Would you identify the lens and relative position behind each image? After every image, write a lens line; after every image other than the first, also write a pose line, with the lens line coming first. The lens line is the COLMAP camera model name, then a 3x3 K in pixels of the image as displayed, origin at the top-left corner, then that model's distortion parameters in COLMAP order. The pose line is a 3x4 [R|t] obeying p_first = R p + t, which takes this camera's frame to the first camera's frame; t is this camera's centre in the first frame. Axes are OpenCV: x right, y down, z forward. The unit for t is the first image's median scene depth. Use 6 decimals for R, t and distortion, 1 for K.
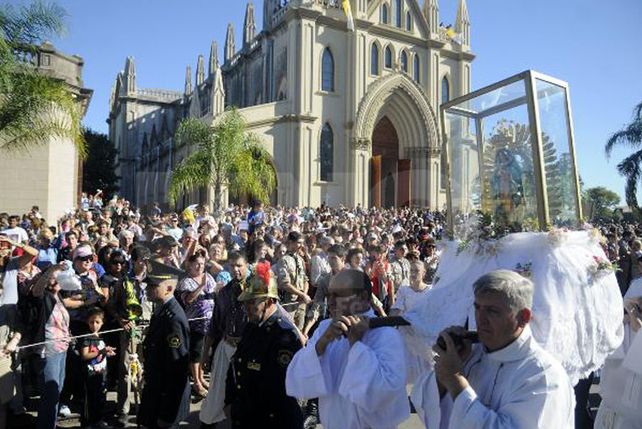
lens RADIAL K [[507.4, 0, 321.0], [0, 507.4, 214.5], [0, 0, 1]] dist [-0.104677, 0.003452]
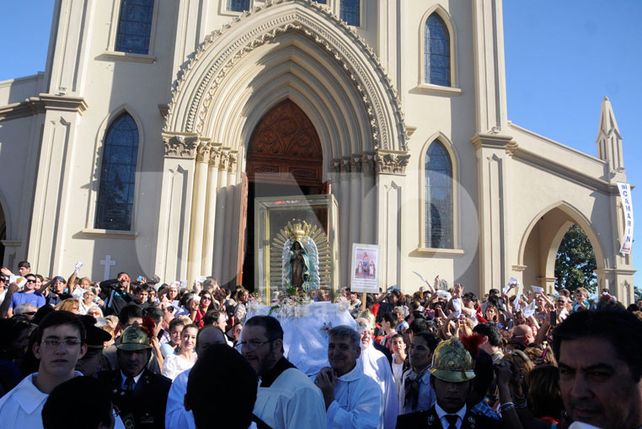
lens RADIAL K [[507.4, 0, 321.0], [0, 507.4, 214.5], [0, 0, 1]] dist [-0.104677, 0.003452]
pose [[0.928738, -0.052308, -0.367028, 0.350393], [-0.012397, 0.985061, -0.171758, -0.002137], [0.370530, 0.164068, 0.914215, 0.621857]]
